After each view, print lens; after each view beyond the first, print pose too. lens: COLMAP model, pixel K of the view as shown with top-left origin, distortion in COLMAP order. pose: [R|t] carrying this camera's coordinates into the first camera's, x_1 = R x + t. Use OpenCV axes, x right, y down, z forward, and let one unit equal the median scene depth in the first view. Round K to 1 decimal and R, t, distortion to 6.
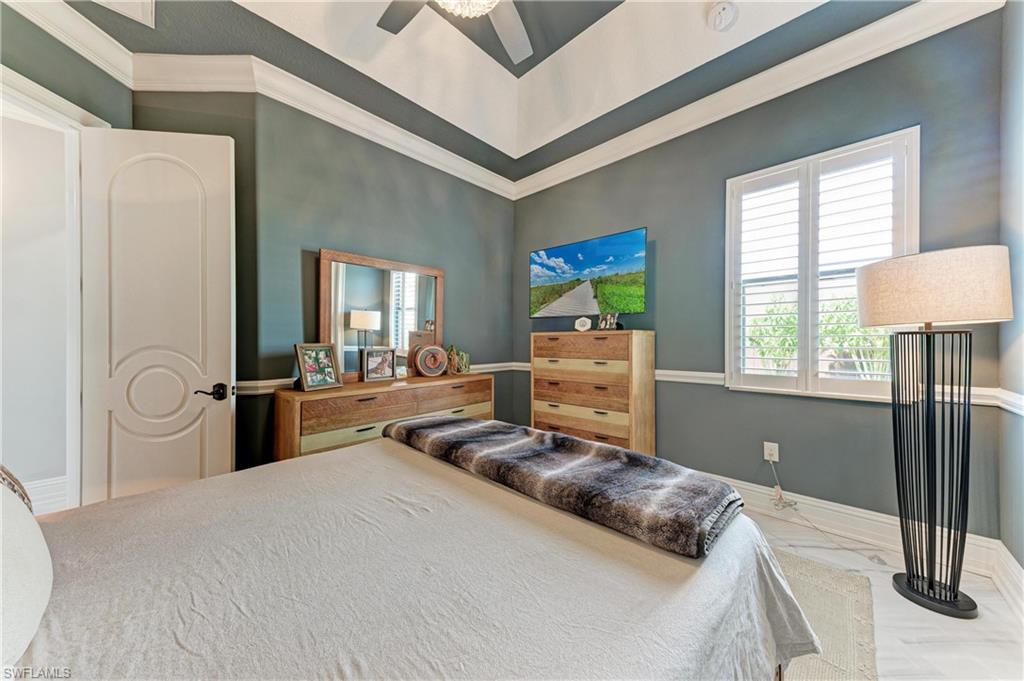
lens RADIAL K [[349.6, 0, 513.8], [0, 349.6, 339.0], [0, 0, 1]] dist [0.021592, -0.005967]
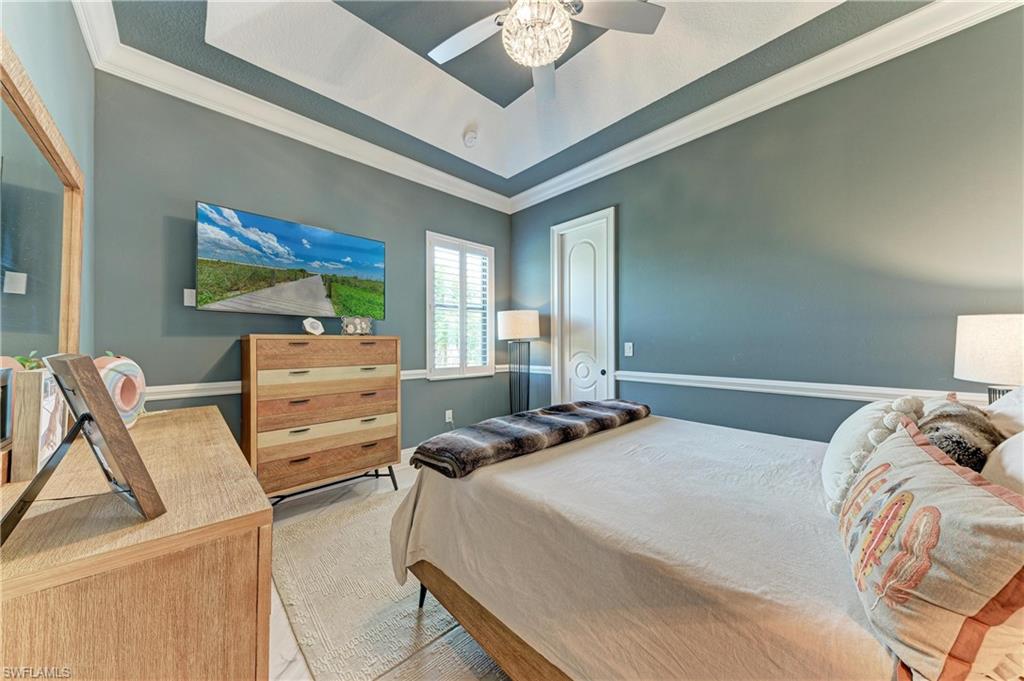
lens RADIAL K [[349.6, 0, 513.8], [0, 349.6, 339.0], [0, 0, 1]] dist [0.021592, -0.005967]
pose [[0.035595, 0.019820, 0.999170, -0.640950], [0.000101, 0.999803, -0.019836, 0.005203], [-0.999366, 0.000807, 0.035586, 0.507215]]
